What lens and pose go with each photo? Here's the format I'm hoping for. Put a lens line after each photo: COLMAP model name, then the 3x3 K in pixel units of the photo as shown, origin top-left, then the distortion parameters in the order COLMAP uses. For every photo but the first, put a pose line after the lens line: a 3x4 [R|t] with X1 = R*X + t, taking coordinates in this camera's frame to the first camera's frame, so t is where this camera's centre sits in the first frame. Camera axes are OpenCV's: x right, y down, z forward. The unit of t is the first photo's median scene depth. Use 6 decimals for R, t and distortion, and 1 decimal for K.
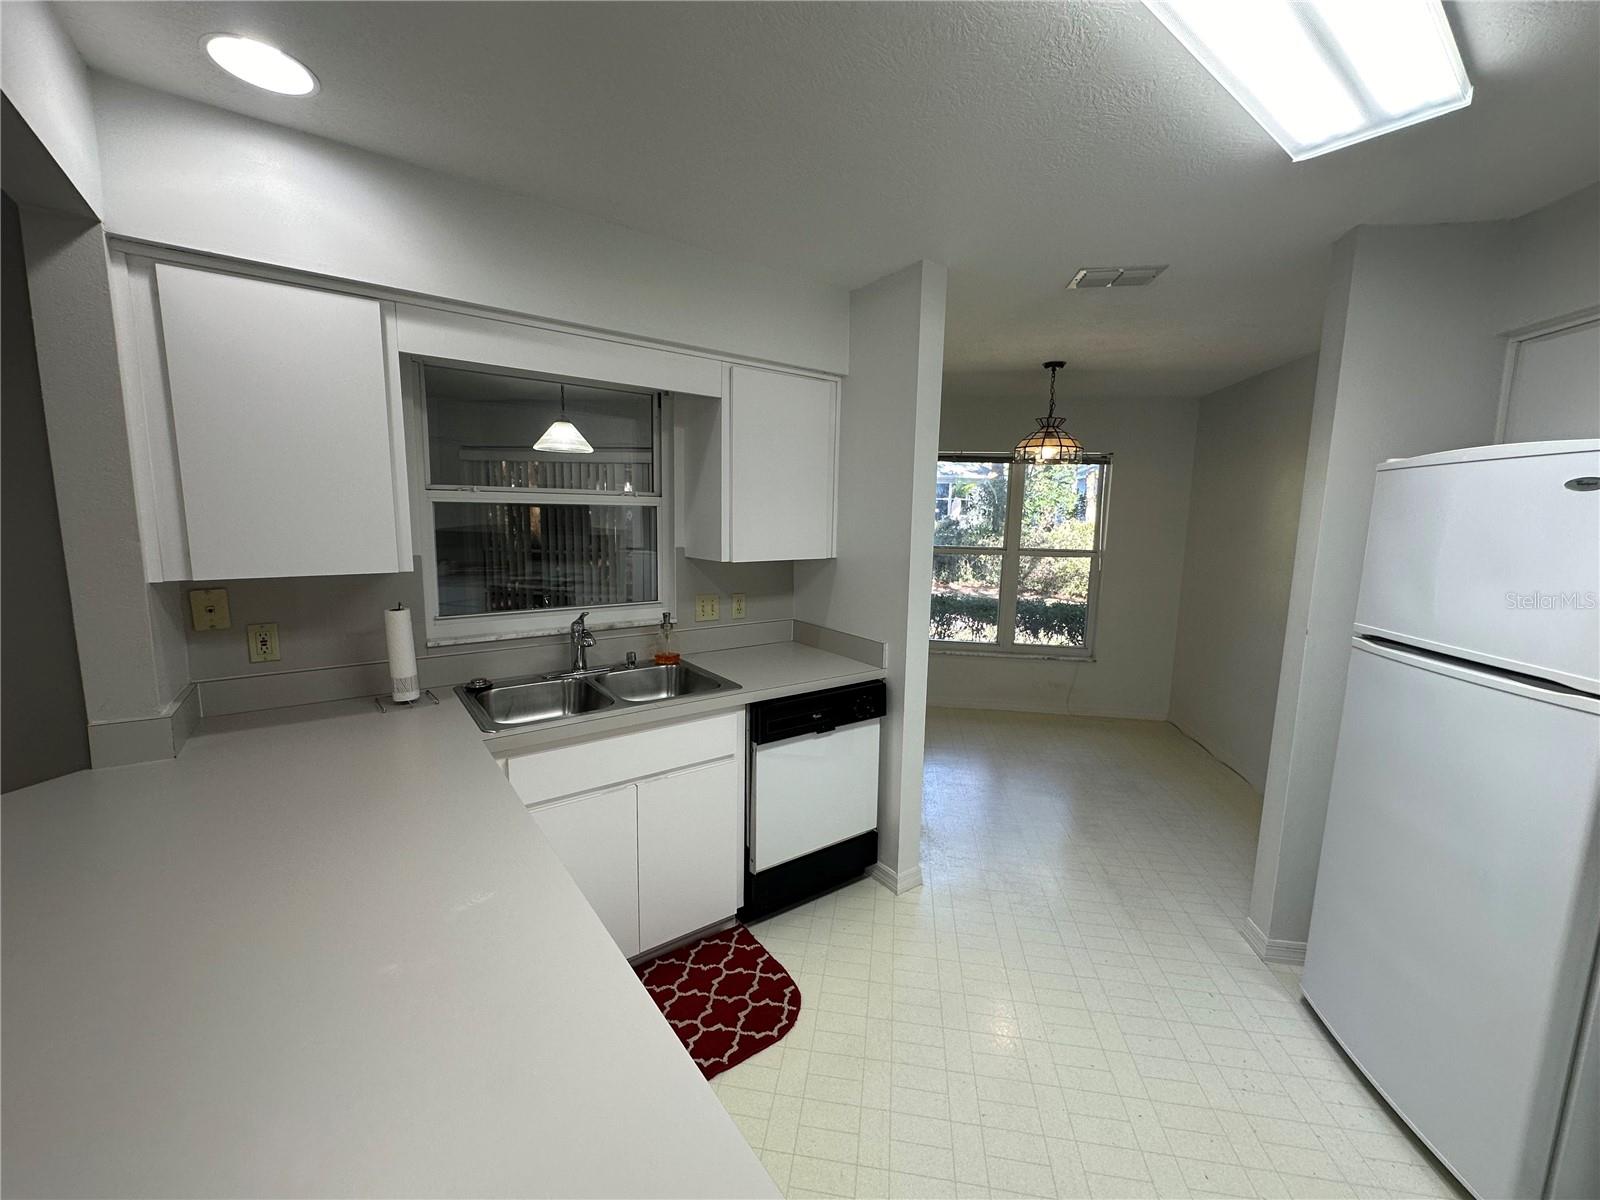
lens RADIAL K [[638.0, 0, 800.0], [0, 638.0, 600.0], [0, 0, 1]] dist [-0.001904, 0.000420]
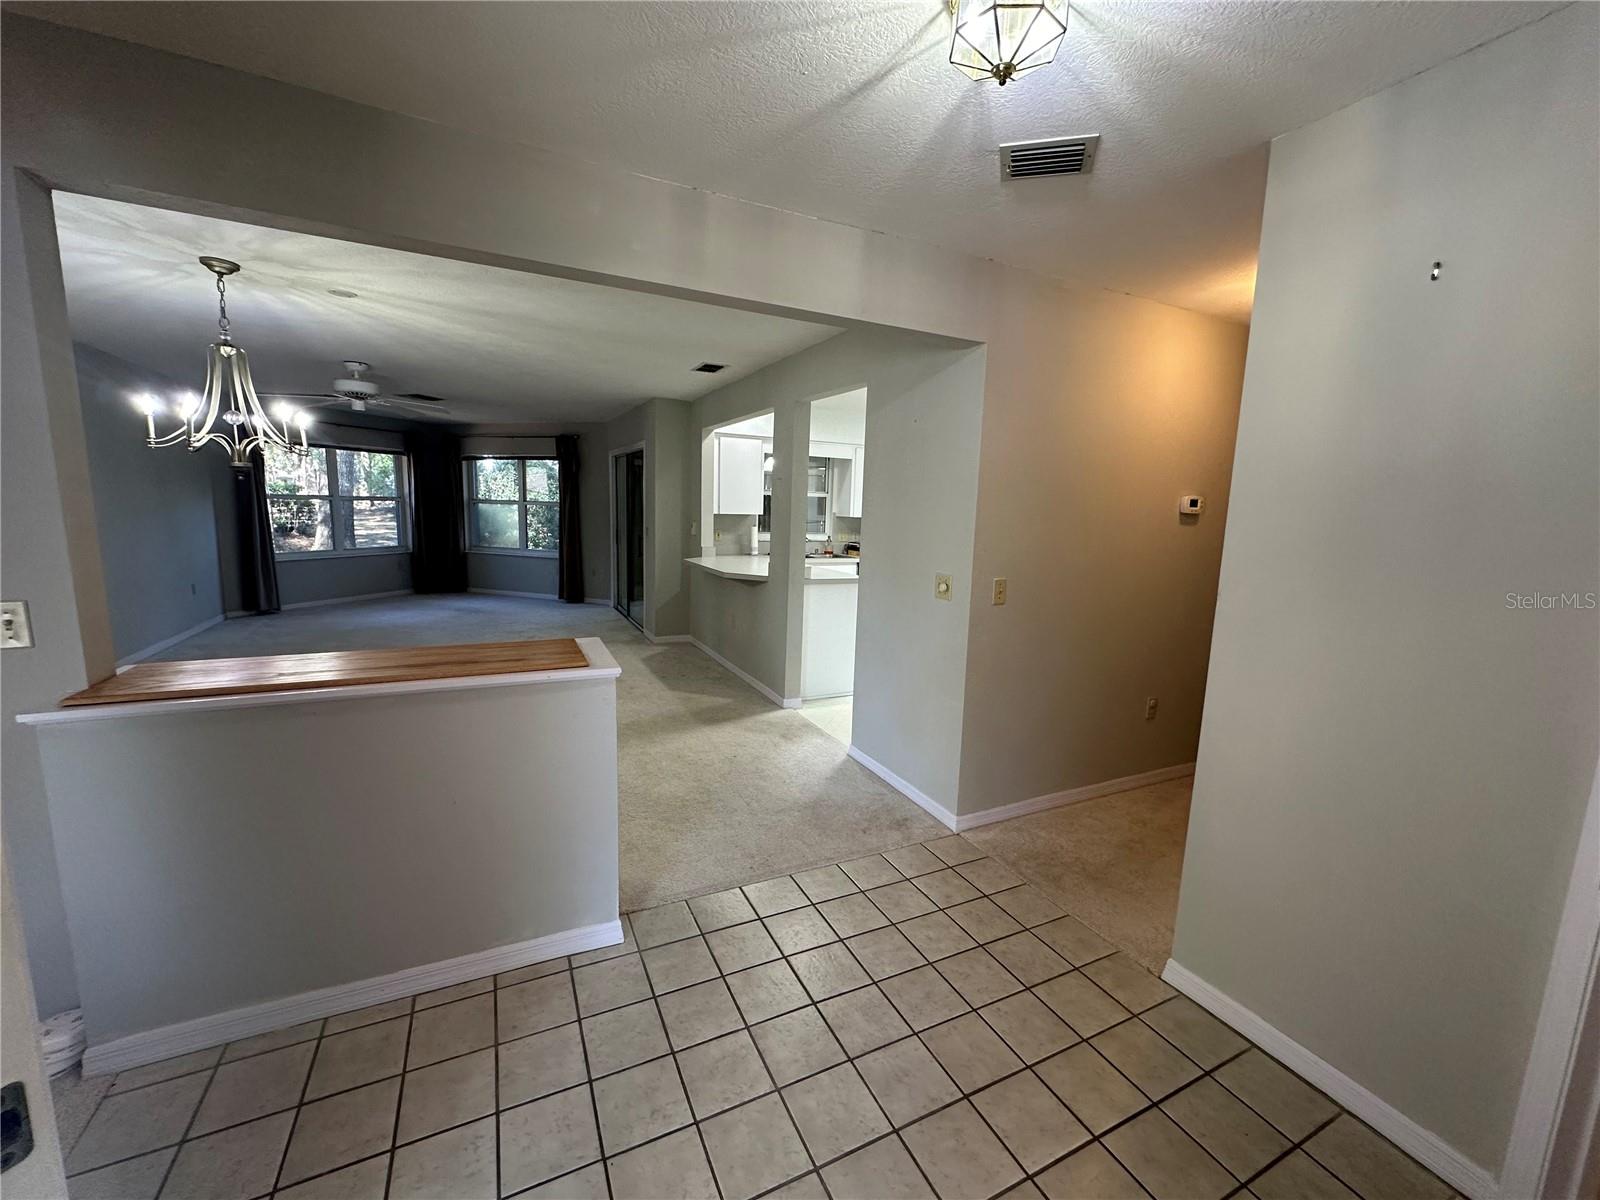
lens RADIAL K [[638.0, 0, 800.0], [0, 638.0, 600.0], [0, 0, 1]] dist [-0.001904, 0.000420]
pose [[0.982878, 0.035695, -0.180769, 0.176394], [-0.035711, 0.999357, 0.003171, 0.298616], [0.180766, 0.003339, 0.983520, -1.760640]]
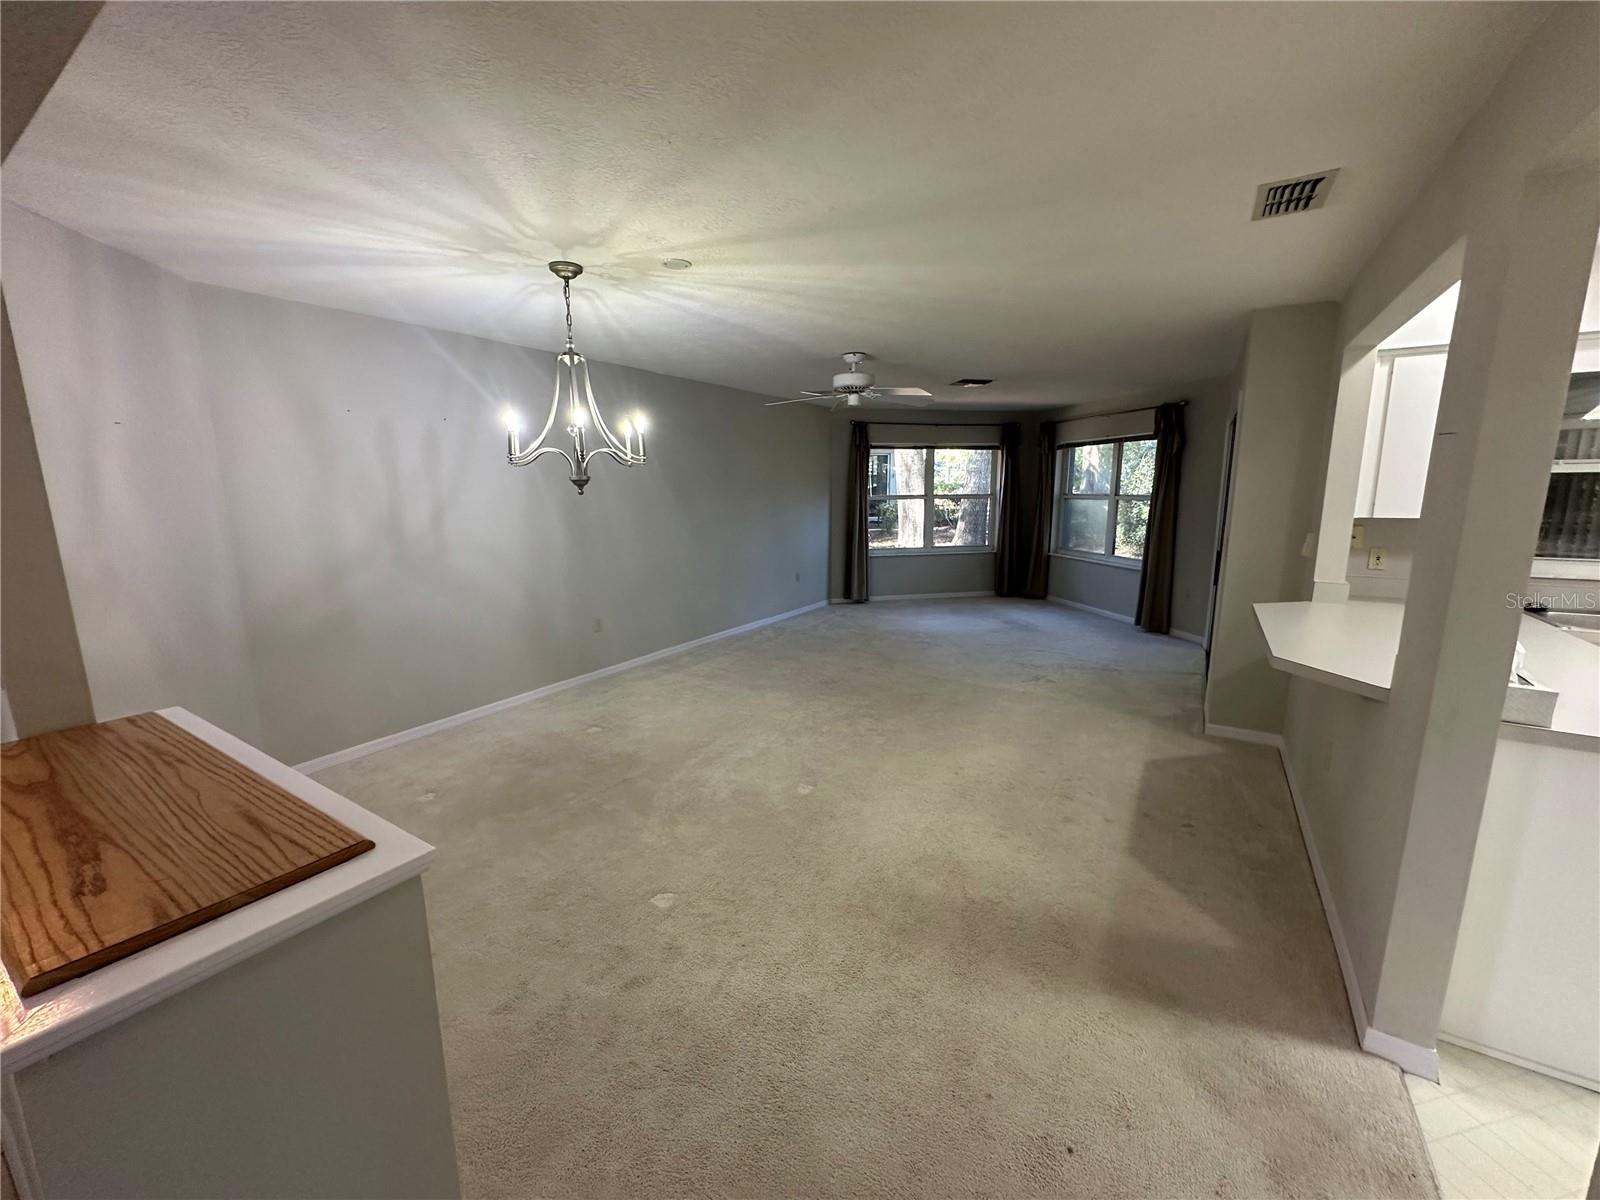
lens RADIAL K [[638.0, 0, 800.0], [0, 638.0, 600.0], [0, 0, 1]] dist [-0.001904, 0.000420]
pose [[0.361328, 0.140014, -0.921867, 0.156140], [-0.117595, 0.987611, 0.103907, 0.138992], [0.924994, 0.070862, 0.373316, -0.830941]]
